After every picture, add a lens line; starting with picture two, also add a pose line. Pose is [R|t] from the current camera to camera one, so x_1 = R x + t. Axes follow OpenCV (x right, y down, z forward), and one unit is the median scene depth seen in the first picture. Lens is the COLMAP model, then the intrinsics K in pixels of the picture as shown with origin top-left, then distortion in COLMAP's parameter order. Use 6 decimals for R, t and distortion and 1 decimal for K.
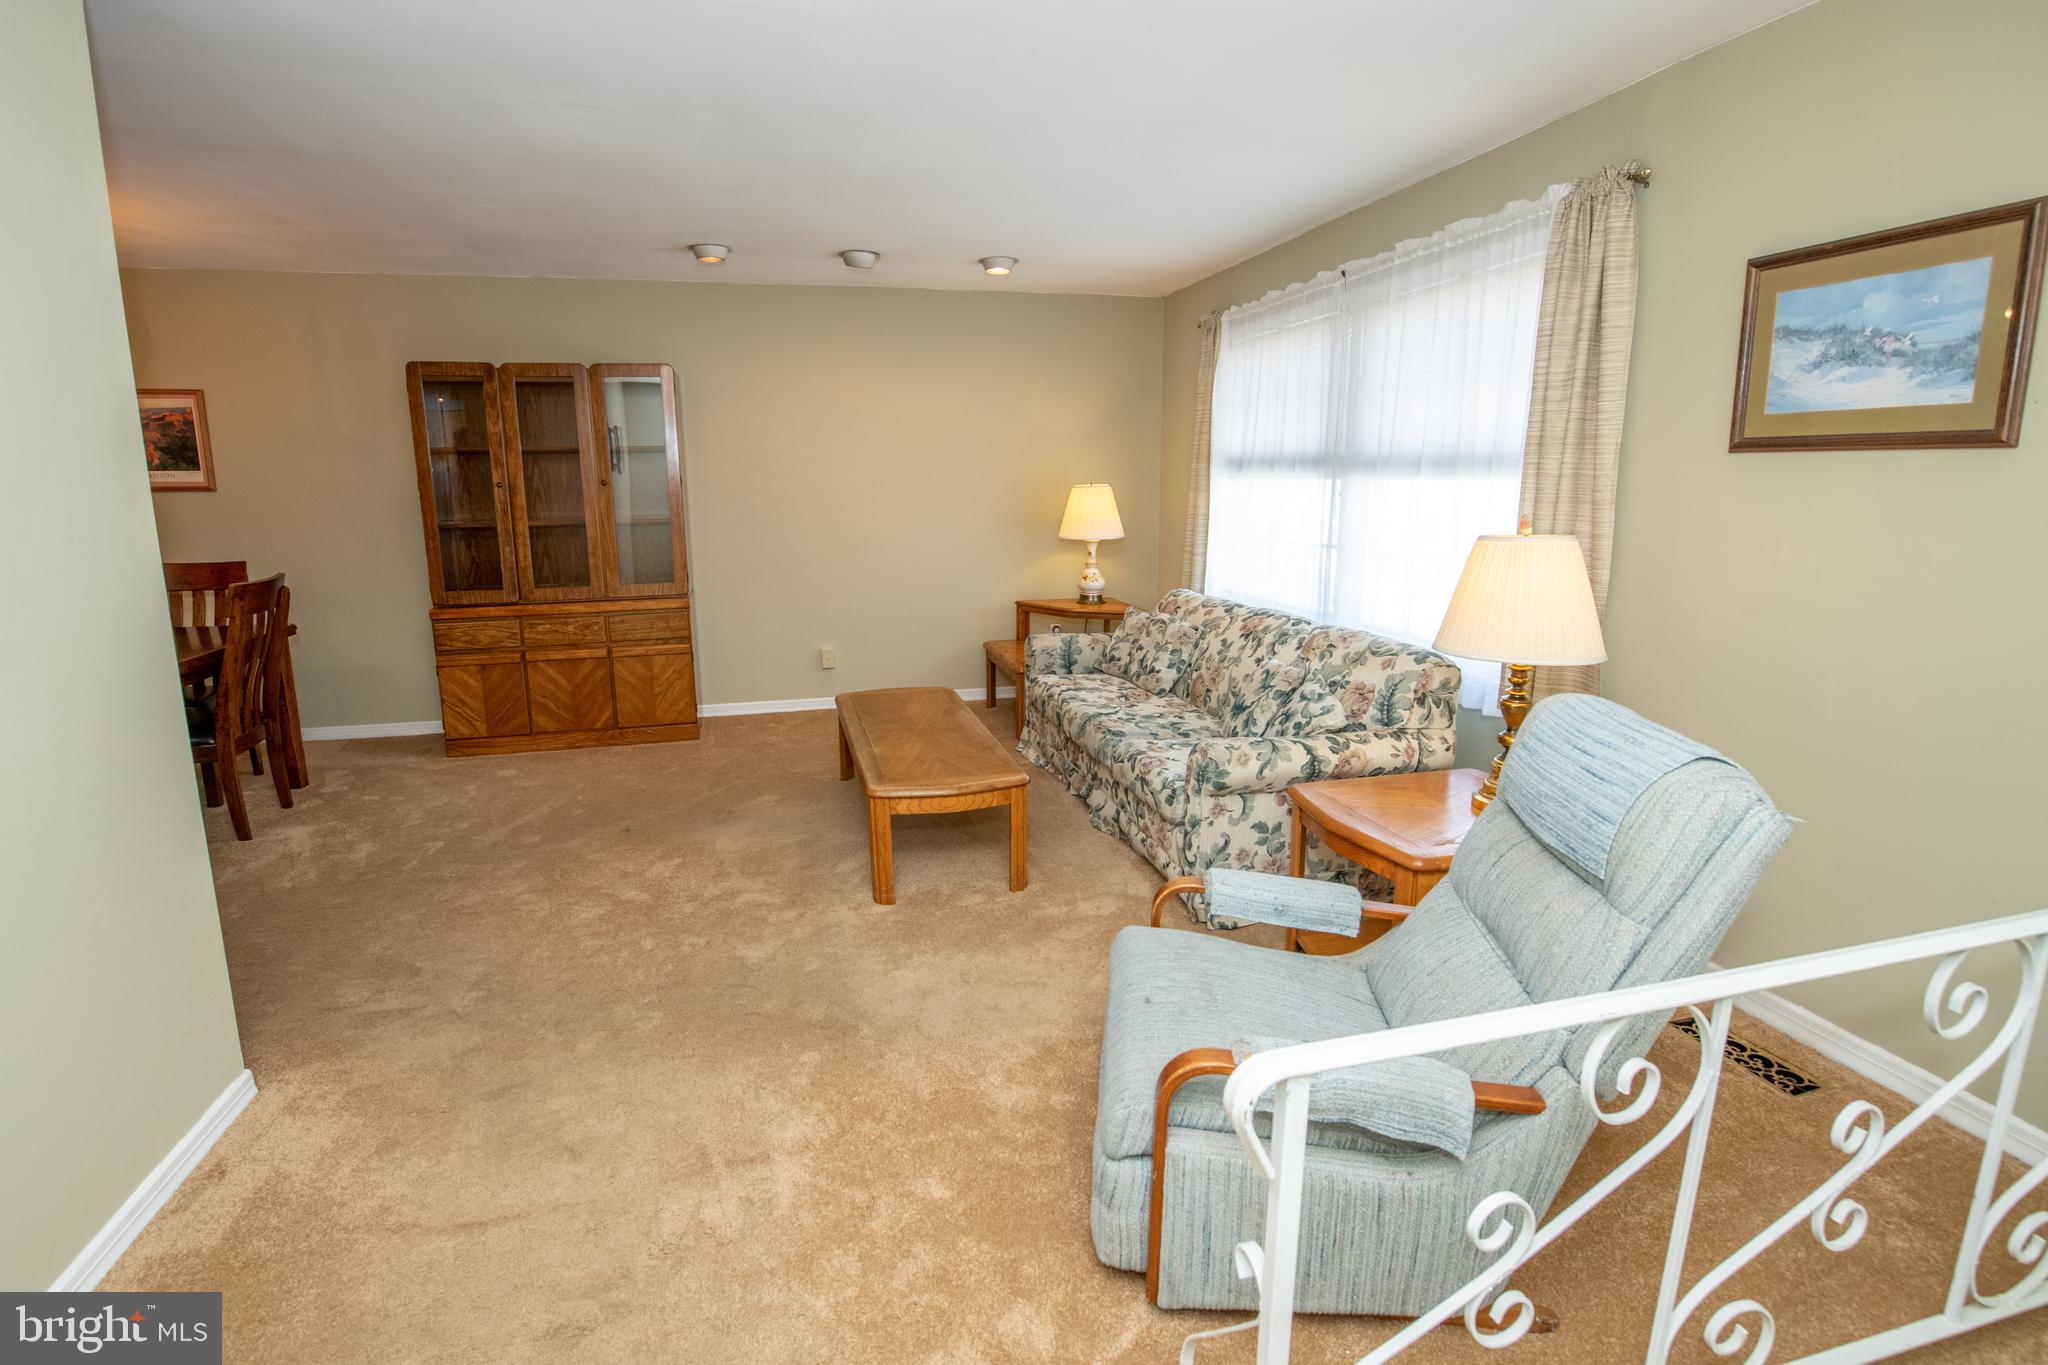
lens RADIAL K [[986.3, 0, 1016.1], [0, 986.3, 675.8], [0, 0, 1]] dist [-0.022416, 0.000368]
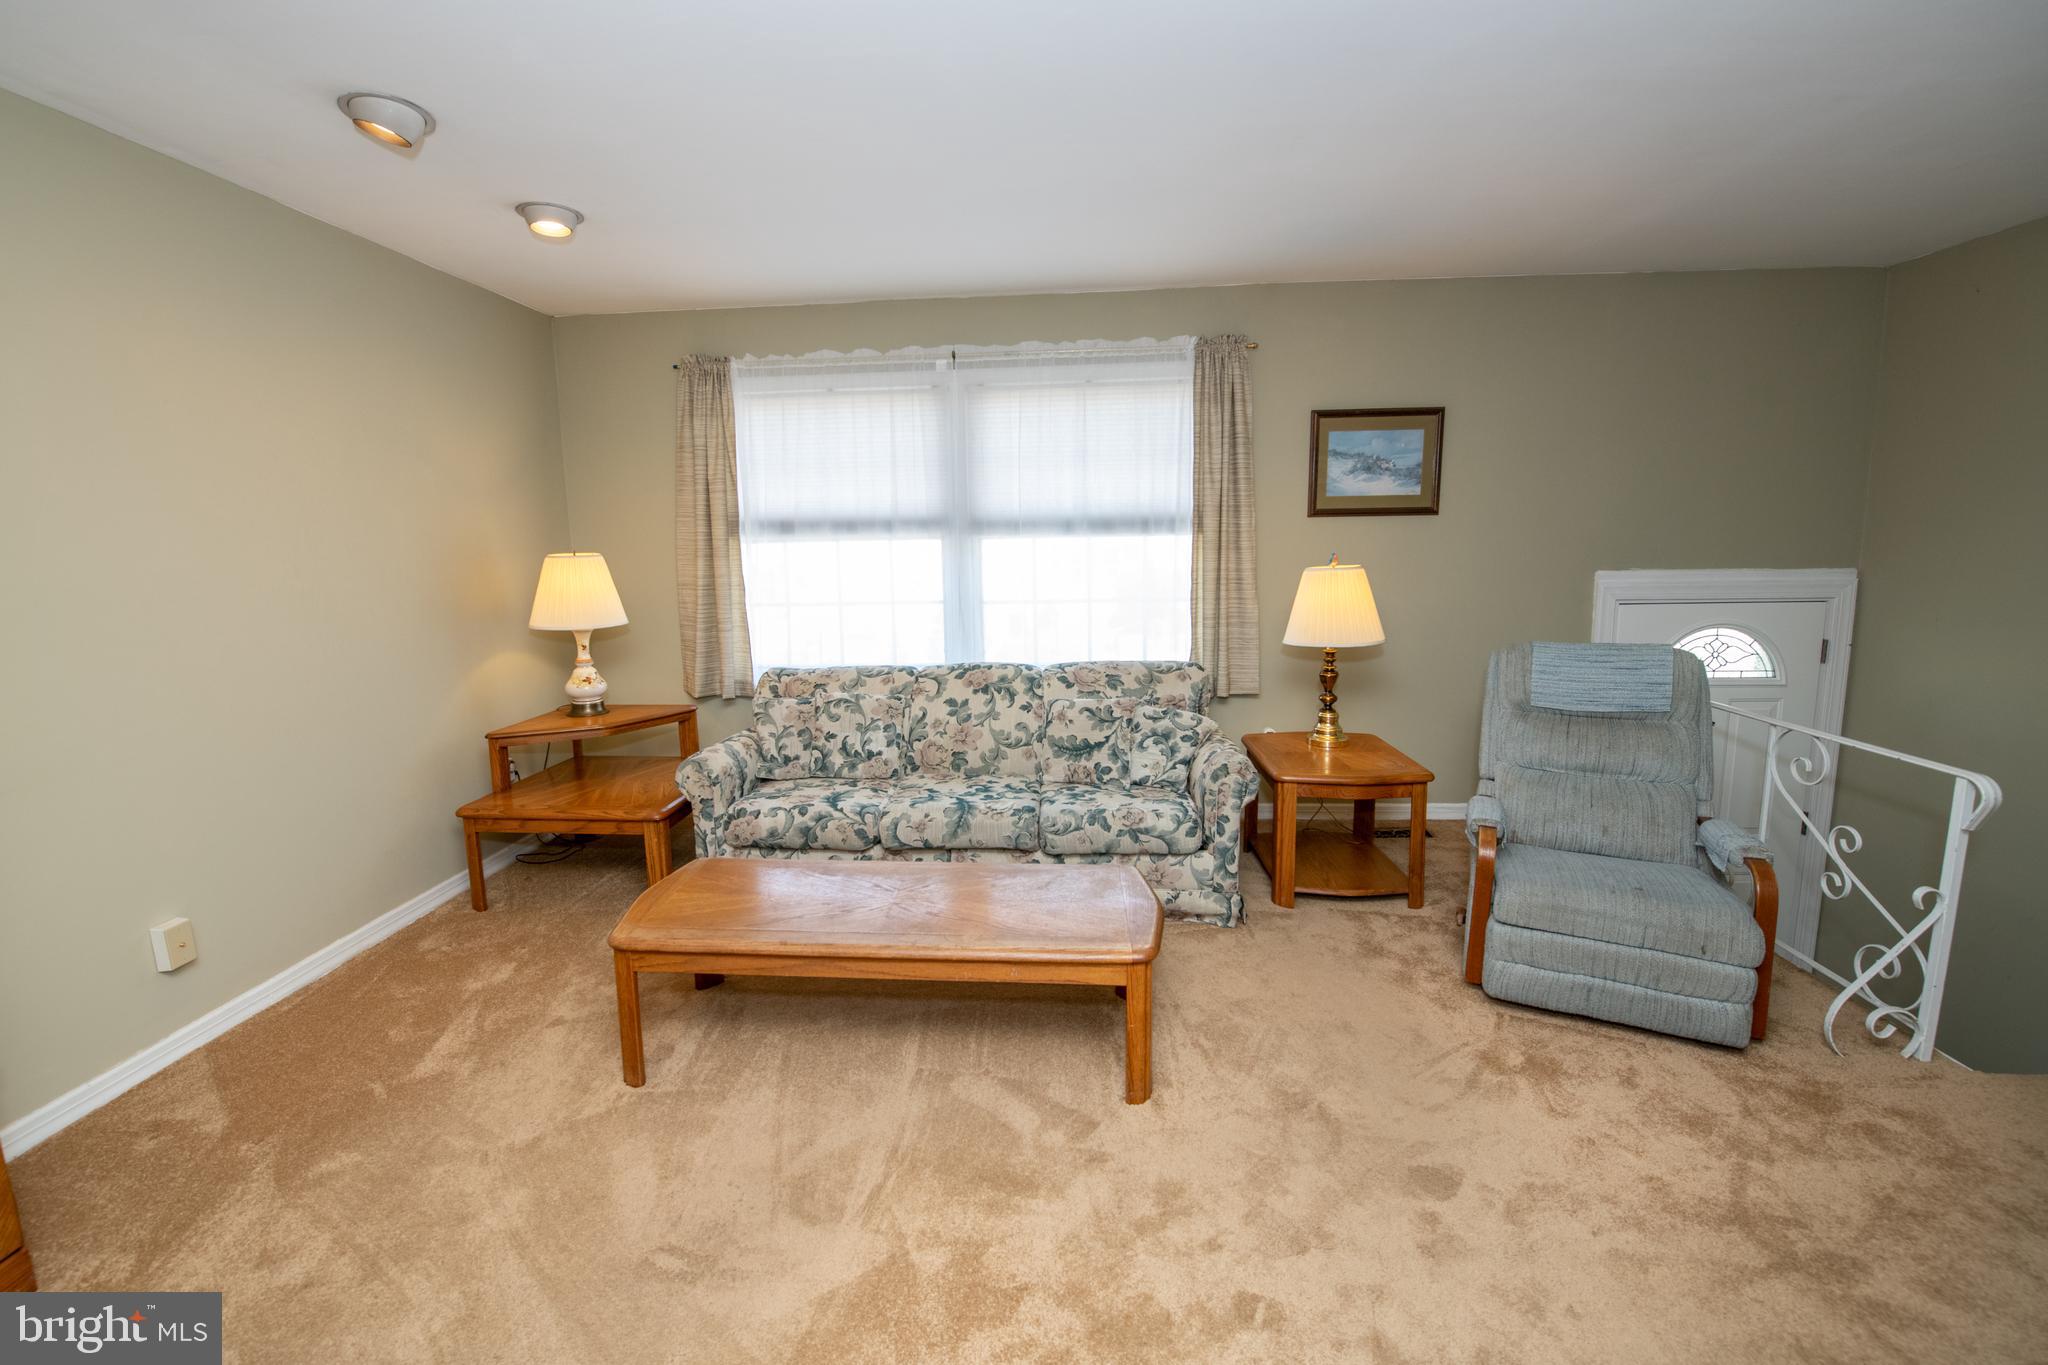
lens RADIAL K [[874.0, 0, 1013.4], [0, 874.0, 668.5], [0, 0, 1]] dist [-0.014870, -0.004220]
pose [[0.273485, -0.133492, 0.952568, -0.805415], [0.208359, 0.975031, 0.076820, -0.163339], [-0.939038, 0.177467, 0.294470, 0.912262]]
